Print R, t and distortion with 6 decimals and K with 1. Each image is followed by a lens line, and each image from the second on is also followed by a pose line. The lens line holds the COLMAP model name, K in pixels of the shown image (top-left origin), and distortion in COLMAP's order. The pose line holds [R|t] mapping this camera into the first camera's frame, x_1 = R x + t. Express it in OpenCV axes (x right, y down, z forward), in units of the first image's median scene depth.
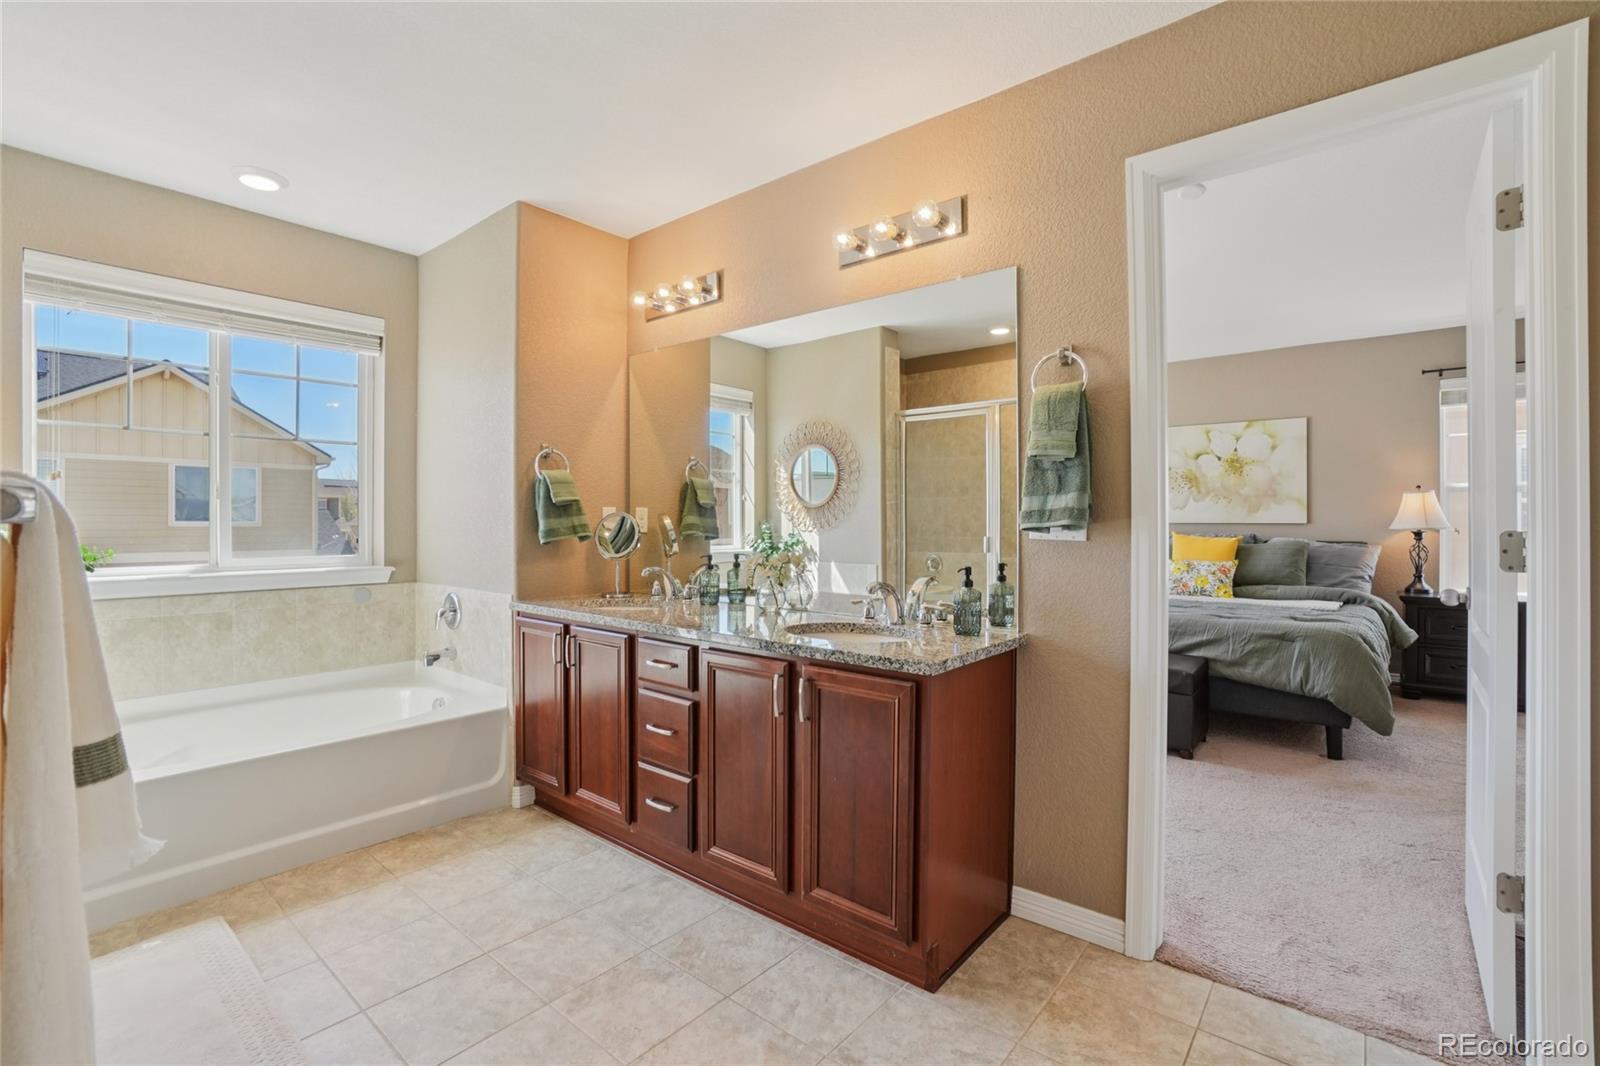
lens RADIAL K [[711.2, 0, 792.7], [0, 711.2, 527.0], [0, 0, 1]] dist [-0.054954, 0.016996]
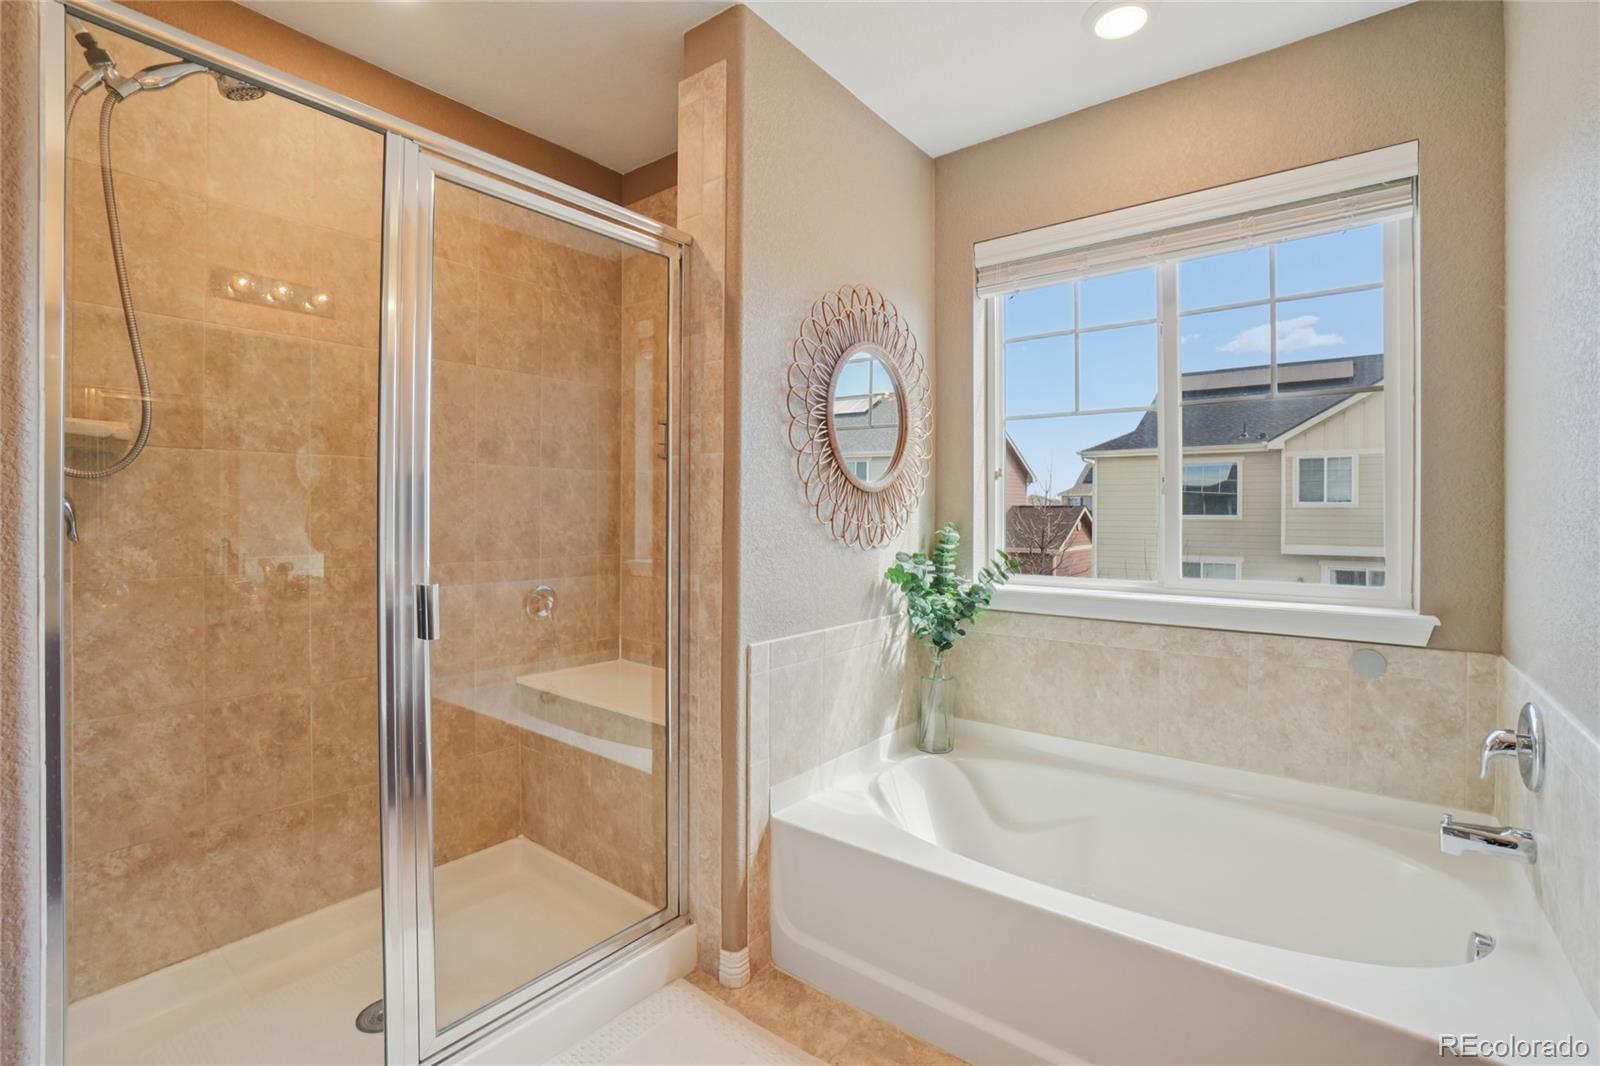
lens RADIAL K [[723.1, 0, 801.5], [0, 723.1, 516.5], [0, 0, 1]] dist [-0.061772, 0.022752]
pose [[0.028904, 0.006413, -0.999562, -0.108474], [-0.009864, 0.999933, 0.006131, -0.021209], [0.999534, 0.009683, 0.028965, 0.723071]]
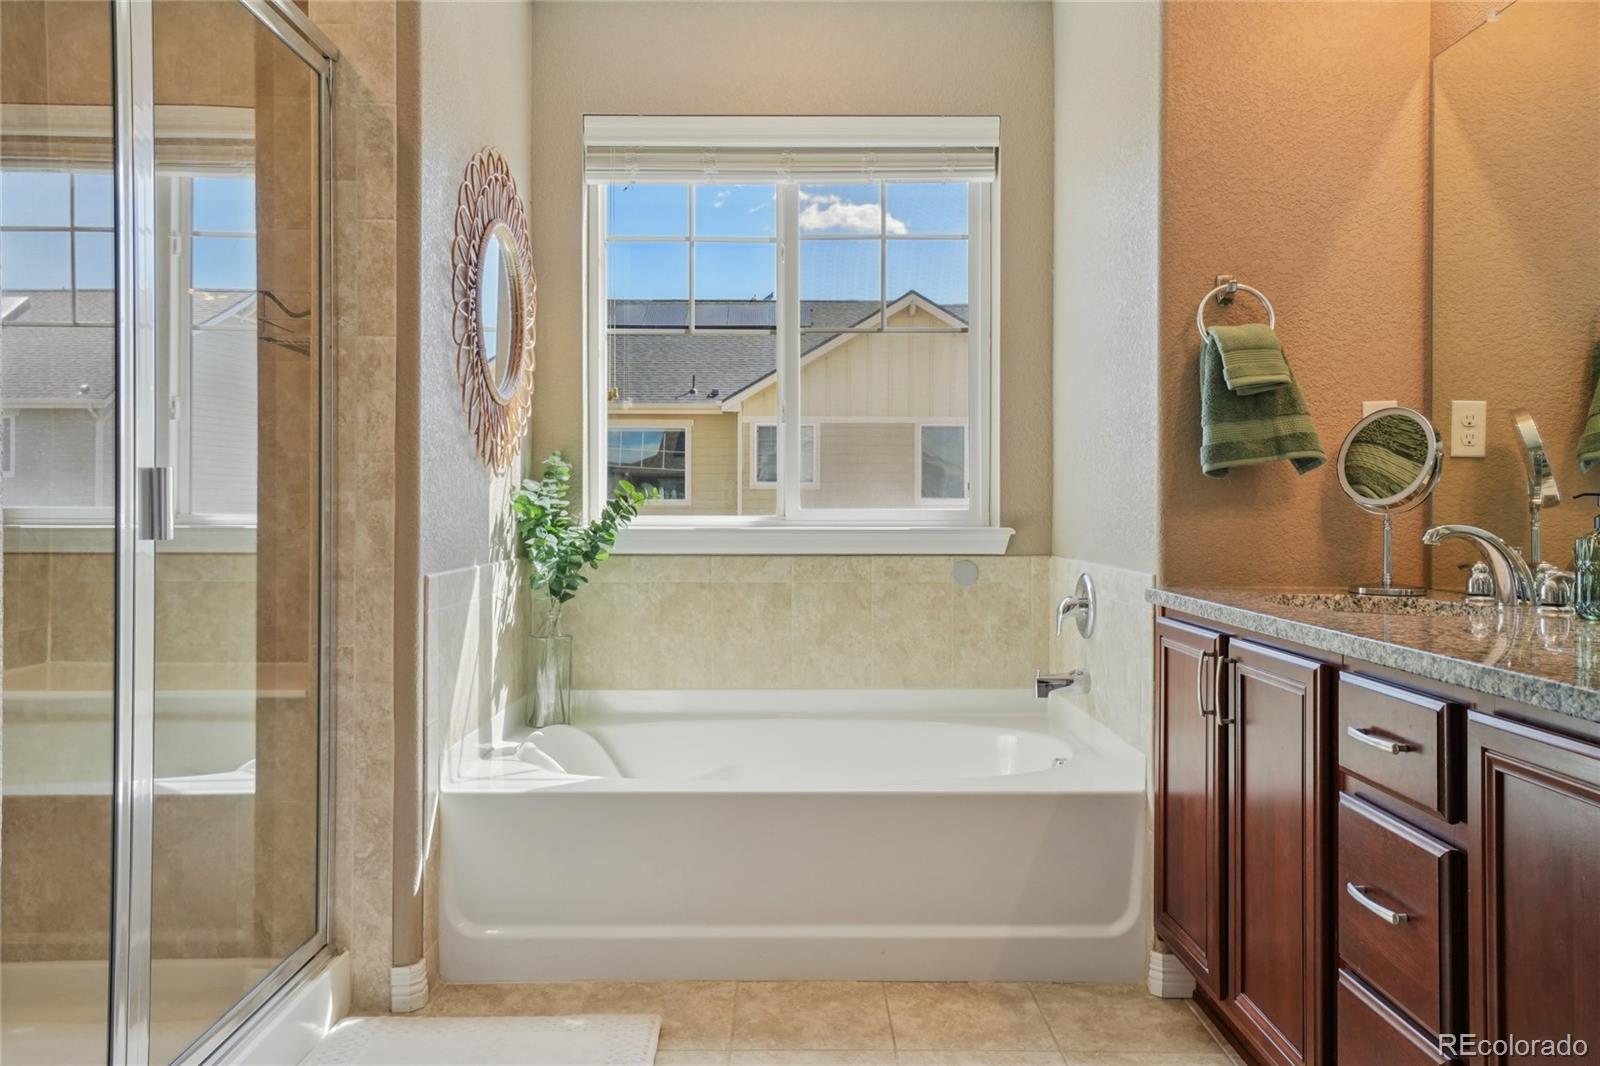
lens RADIAL K [[1169.0, 0, 798.7], [0, 1169.0, 509.4], [0, 0, 1]] dist [0.026915, 0.000304]
pose [[0.649377, 0.002104, -0.760464, 0.100883], [-0.006065, 0.999979, -0.002412, 0.061401], [0.760442, 0.006178, 0.649376, 0.288824]]
